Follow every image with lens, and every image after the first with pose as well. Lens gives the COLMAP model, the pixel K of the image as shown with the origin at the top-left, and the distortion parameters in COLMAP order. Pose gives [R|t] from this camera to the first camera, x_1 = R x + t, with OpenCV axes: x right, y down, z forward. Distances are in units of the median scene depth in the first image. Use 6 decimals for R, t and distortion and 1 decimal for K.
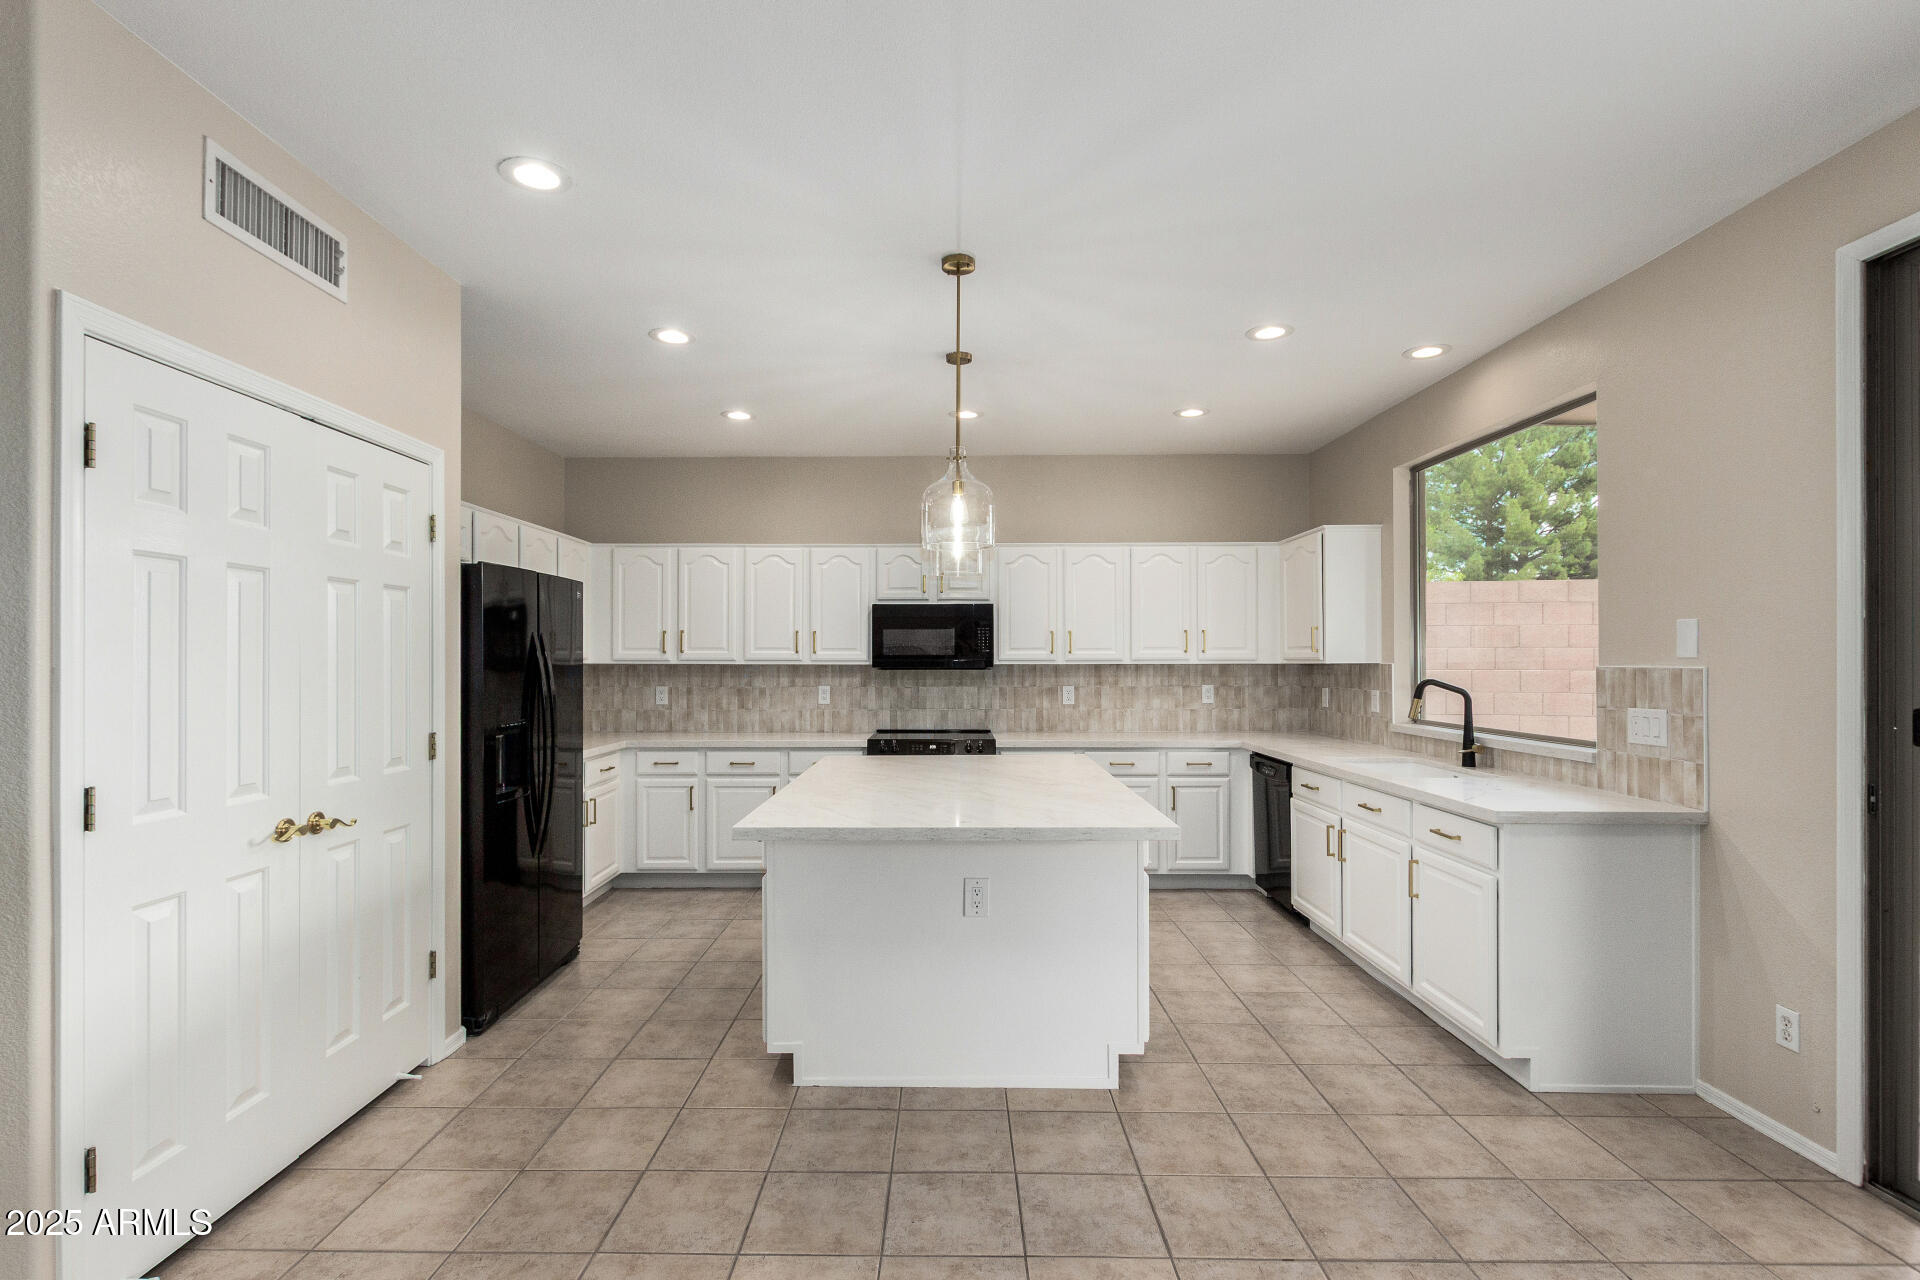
lens RADIAL K [[894.0, 0, 960.0], [0, 894.0, 640.0], [0, 0, 1]] dist [0.012995, -0.000859]
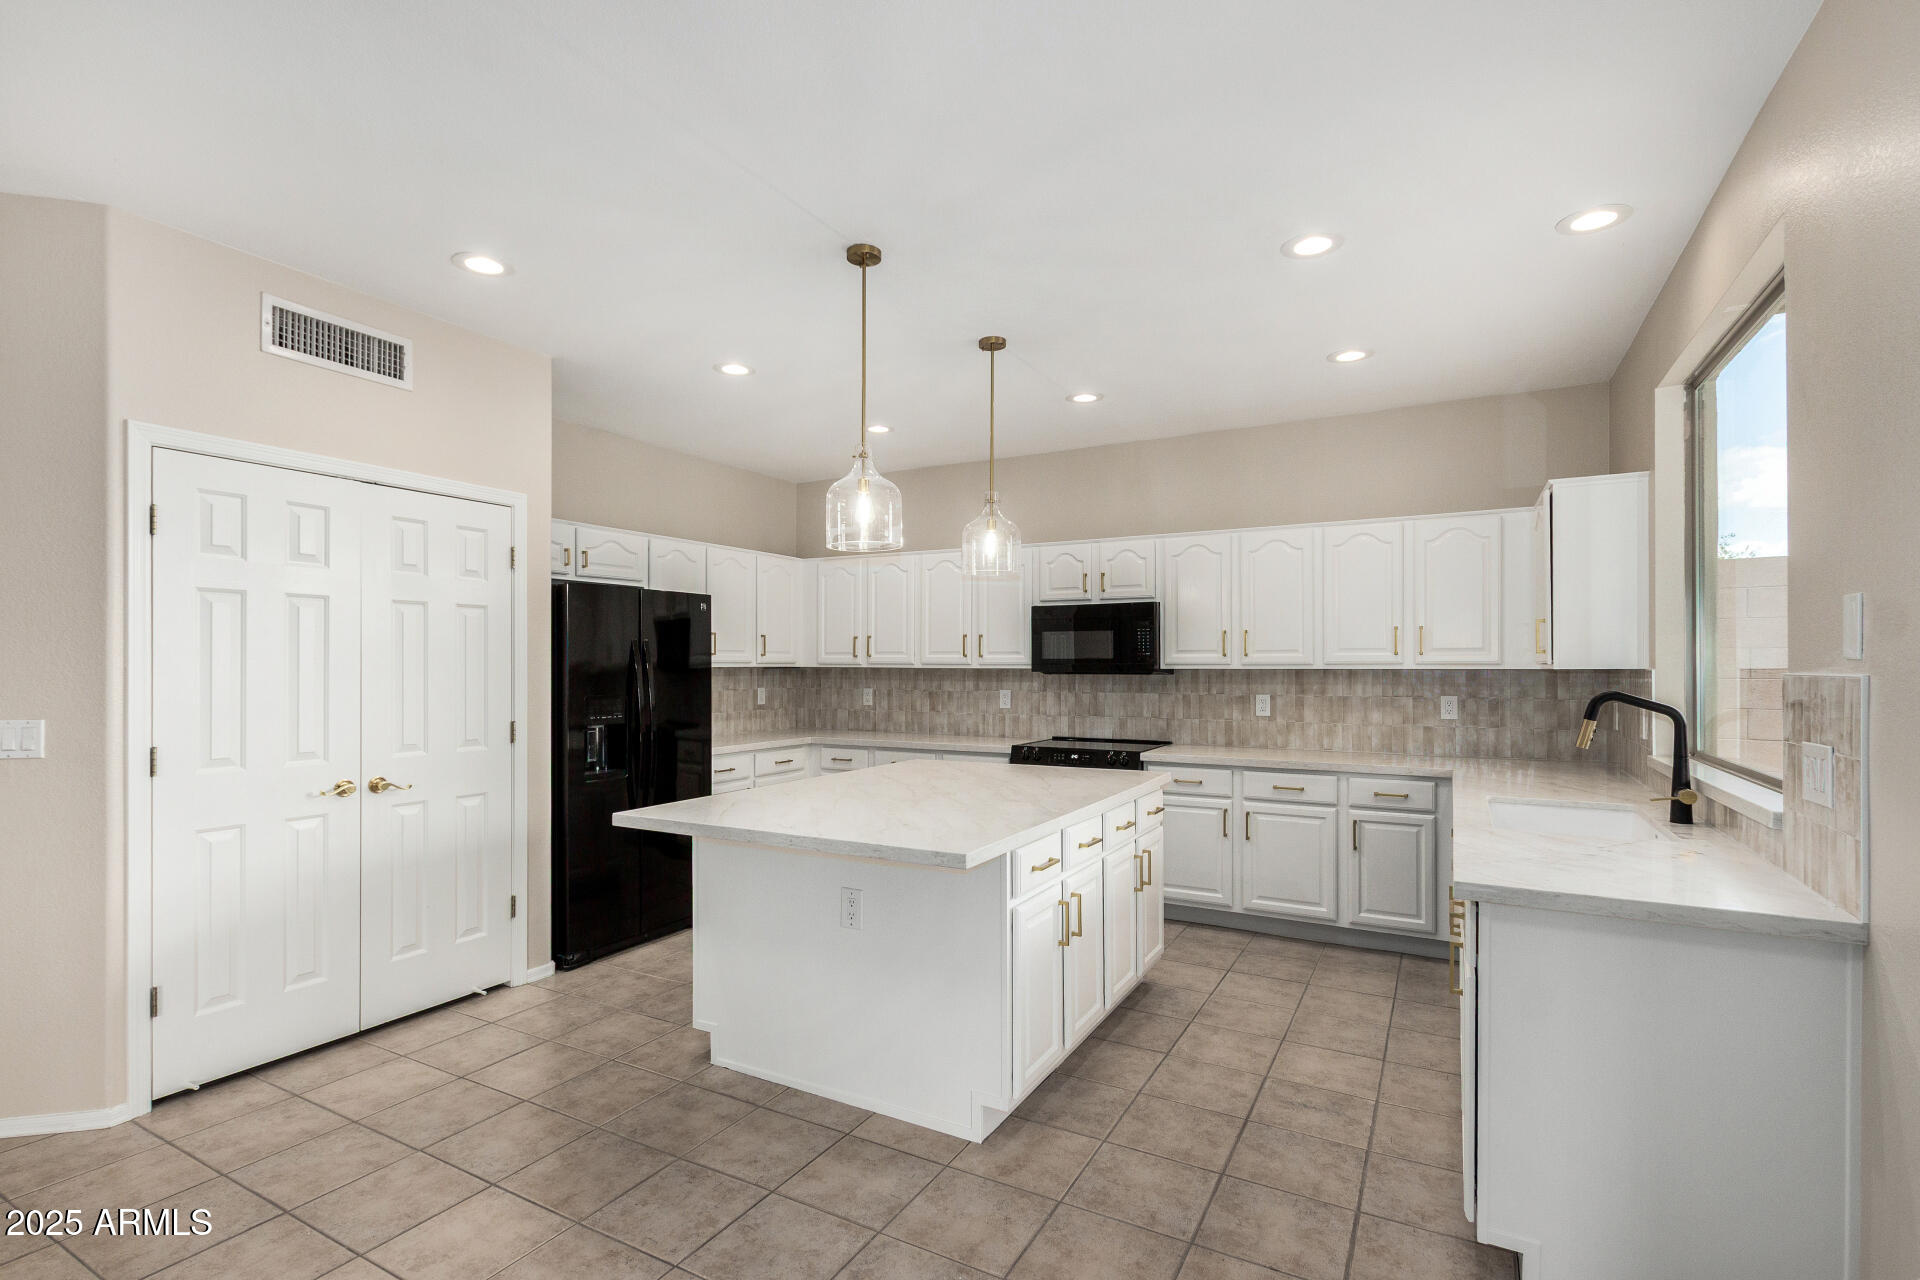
lens RADIAL K [[914.4, 0, 972.3], [0, 914.4, 646.8], [0, 0, 1]] dist [0.011864, 0.000588]
pose [[0.875246, -0.008661, -0.483600, 0.324989], [0.009863, 0.999951, -0.000058, 0.003319], [0.483577, -0.004719, 0.875289, 0.105676]]
